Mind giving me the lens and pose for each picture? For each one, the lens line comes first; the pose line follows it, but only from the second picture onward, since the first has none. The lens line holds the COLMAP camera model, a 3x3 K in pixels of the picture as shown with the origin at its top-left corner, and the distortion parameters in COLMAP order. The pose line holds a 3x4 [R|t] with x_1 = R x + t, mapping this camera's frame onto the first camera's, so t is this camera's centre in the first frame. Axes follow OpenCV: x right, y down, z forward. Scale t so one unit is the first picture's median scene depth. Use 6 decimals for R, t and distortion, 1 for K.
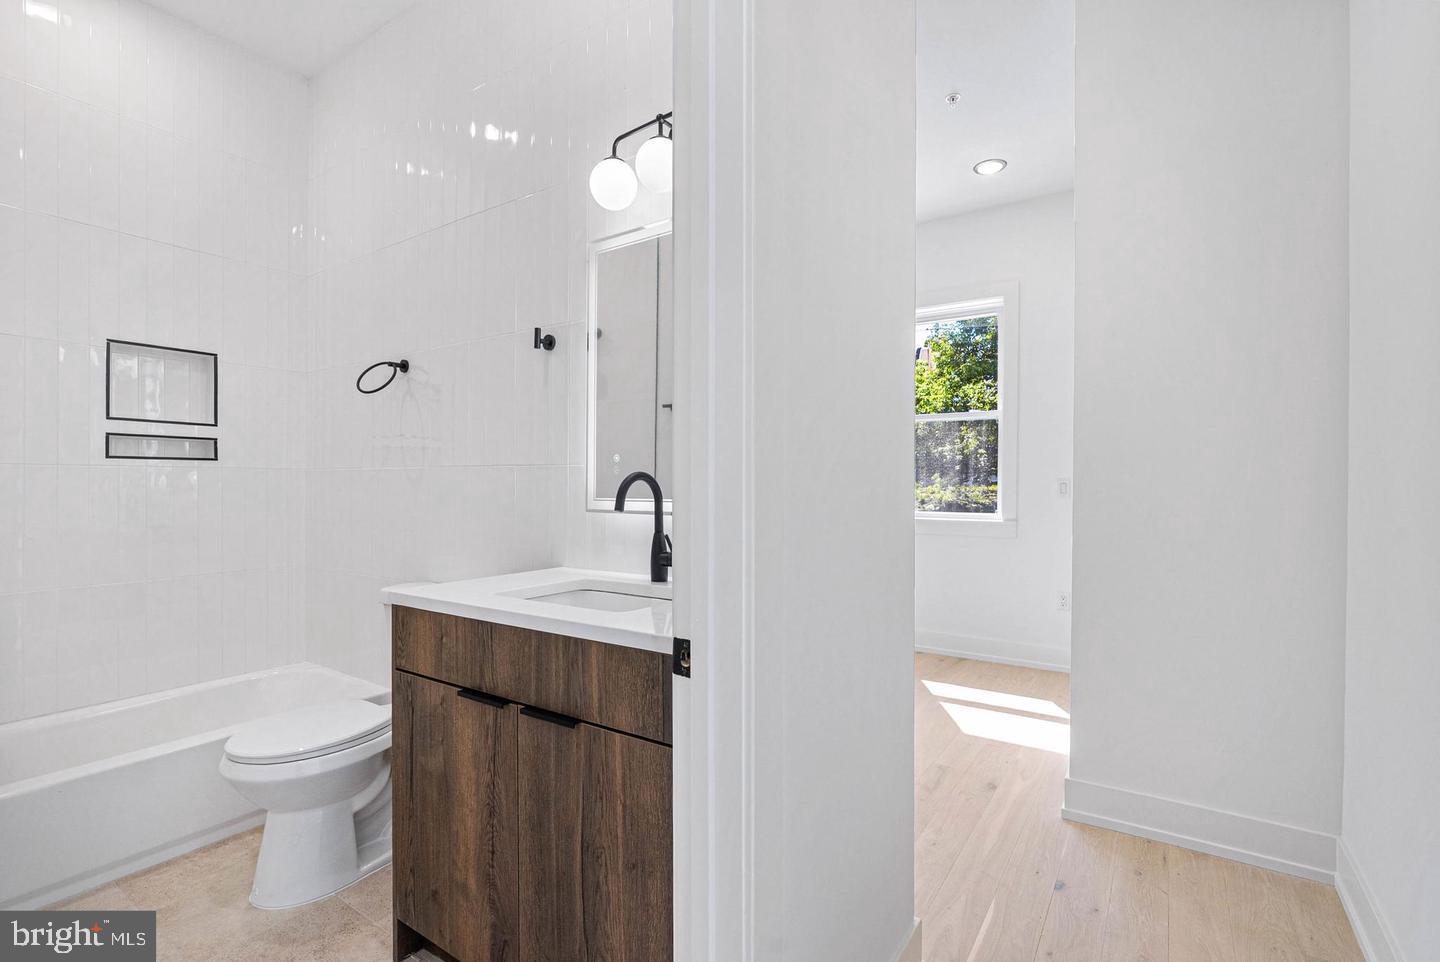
lens RADIAL K [[665.4, 0, 723.2], [0, 665.4, 487.4], [0, 0, 1]] dist [-0.007833, 0.002110]
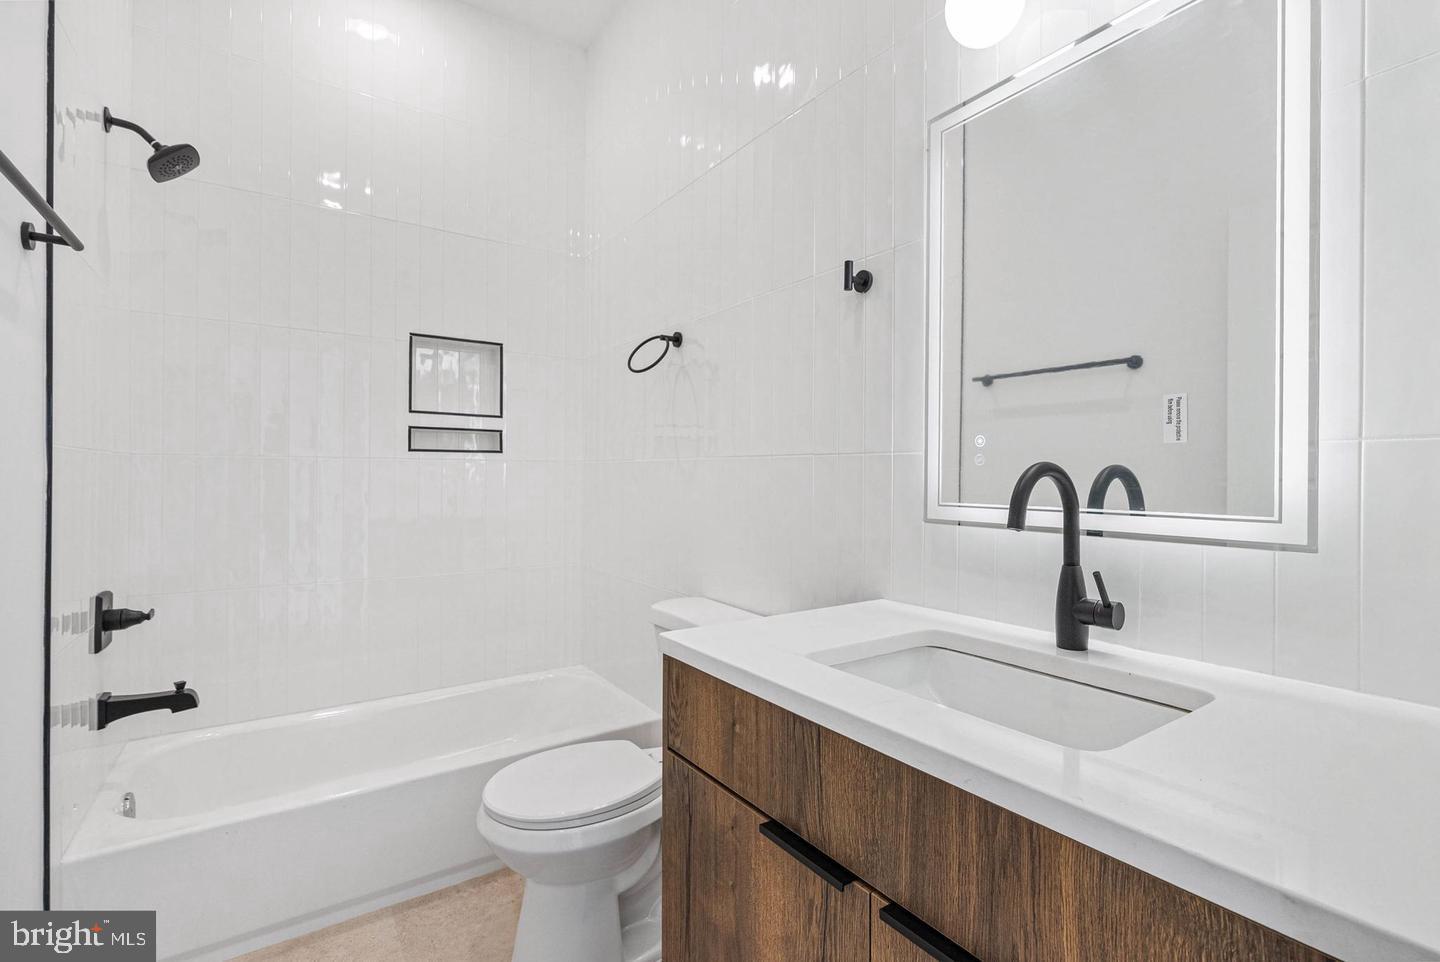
lens RADIAL K [[665.4, 0, 724.6], [0, 665.4, 472.7], [0, 0, 1]] dist [-0.007833, 0.002110]
pose [[0.931740, 0.000419, -0.363126, -0.169268], [-0.003538, 0.999962, -0.007924, -0.007925], [0.363109, 0.008668, 0.931706, 0.339125]]
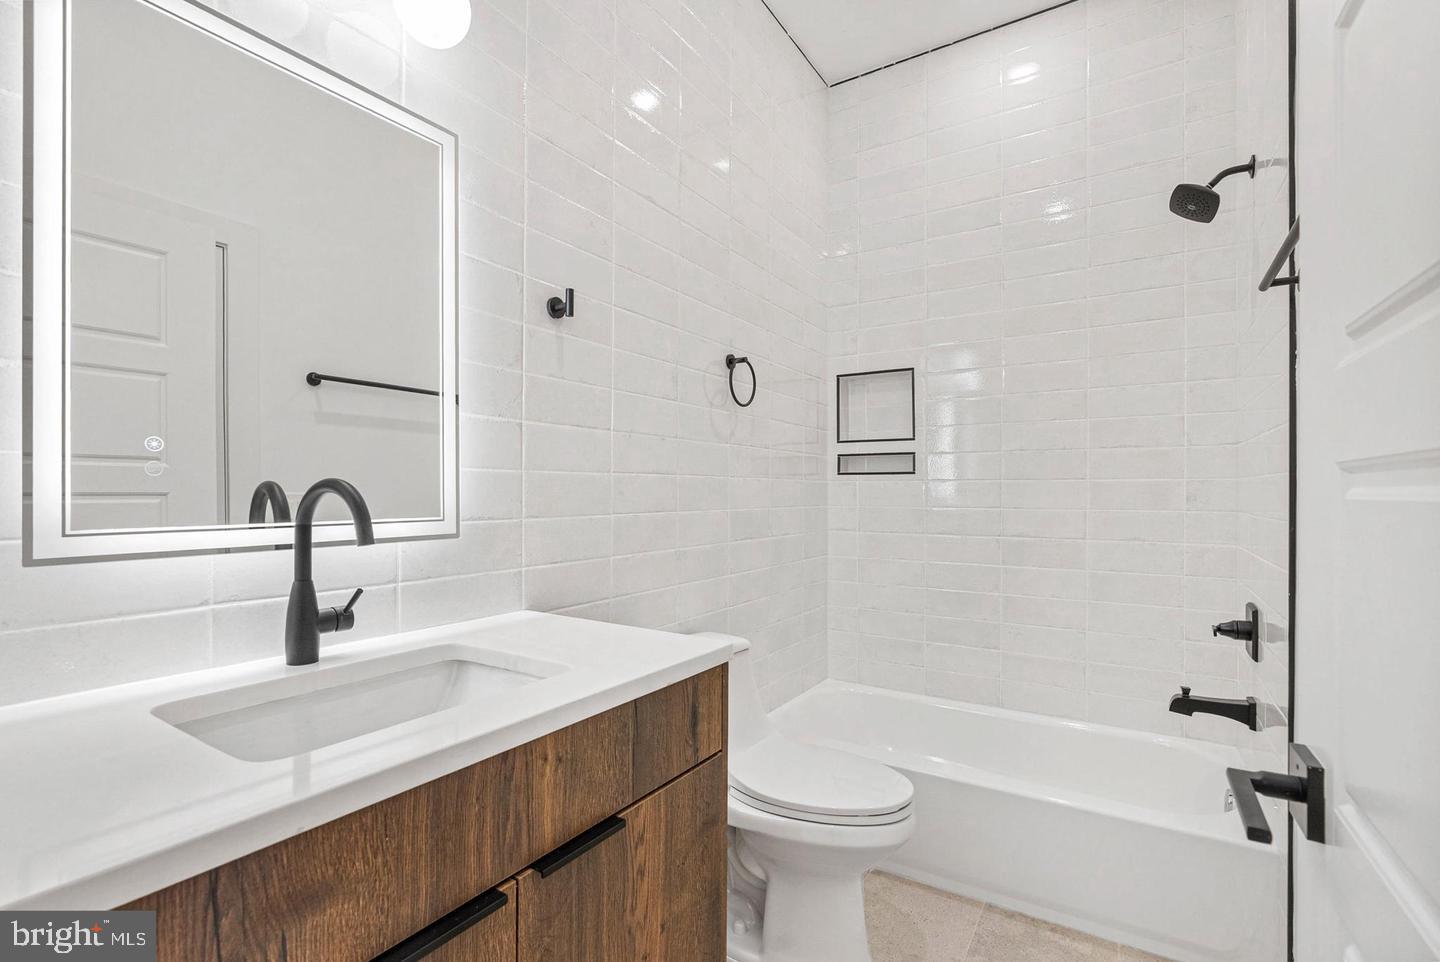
lens RADIAL K [[665.4, 0, 726.2], [0, 665.4, 490.3], [0, 0, 1]] dist [-0.007833, 0.002110]
pose [[-0.048321, -0.005222, 0.998818, -0.694376], [0.000533, 0.999986, 0.005254, -0.013194], [-0.998832, 0.000786, -0.048317, 0.654422]]
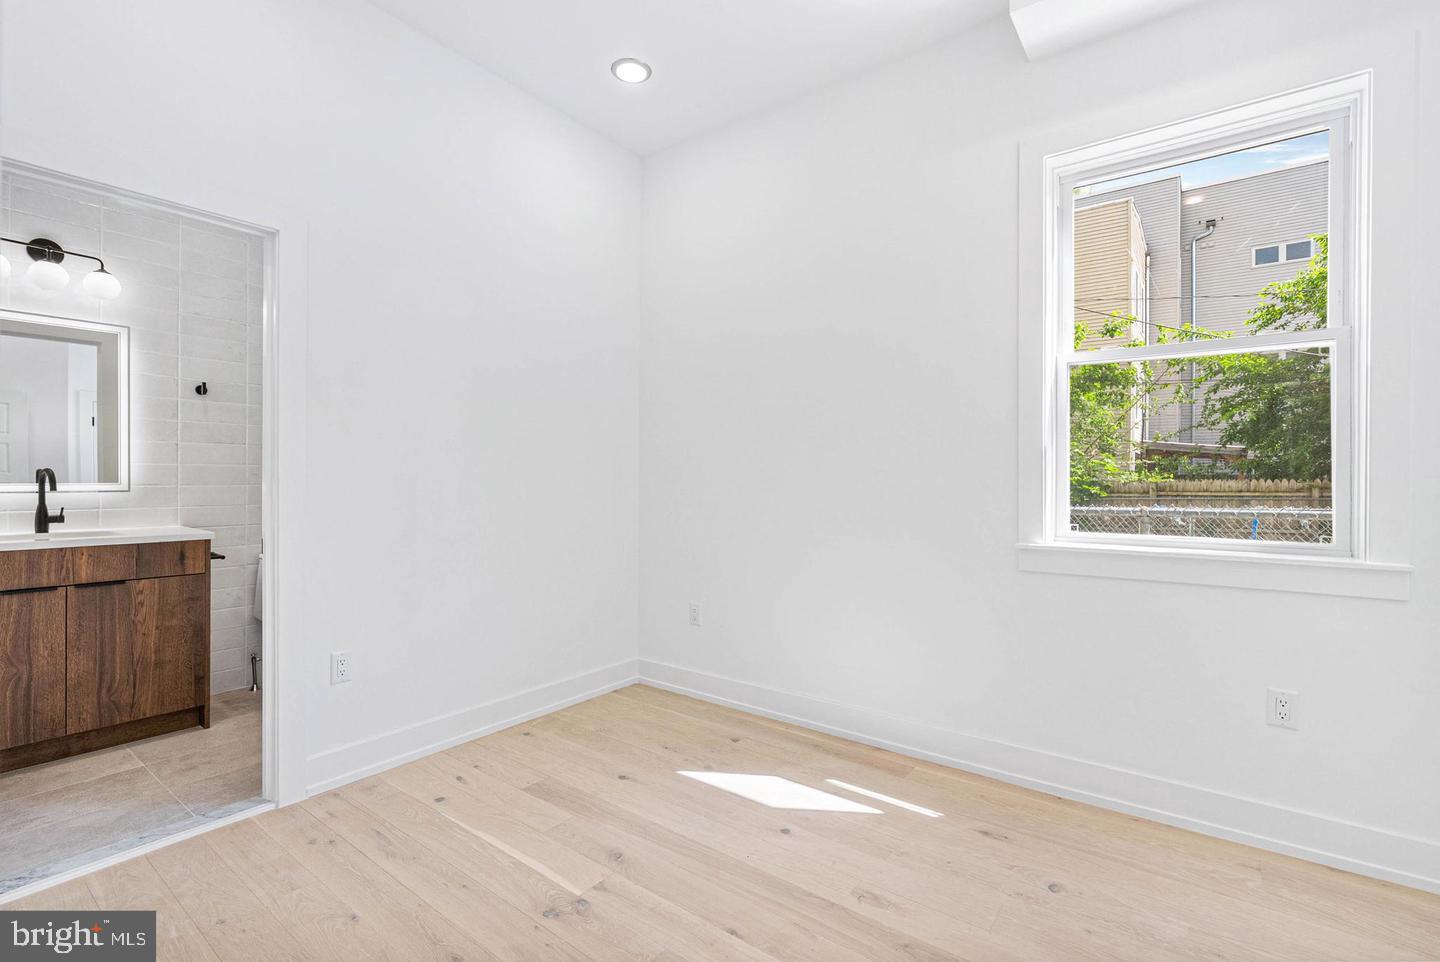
lens RADIAL K [[665.4, 0, 716.4], [0, 665.4, 470.8], [0, 0, 1]] dist [-0.007833, 0.002110]
pose [[0.050137, -0.000665, 0.998742, -1.684059], [0.007047, 0.999975, 0.000312, -0.003984], [-0.998717, 0.007023, 0.050140, -0.796033]]
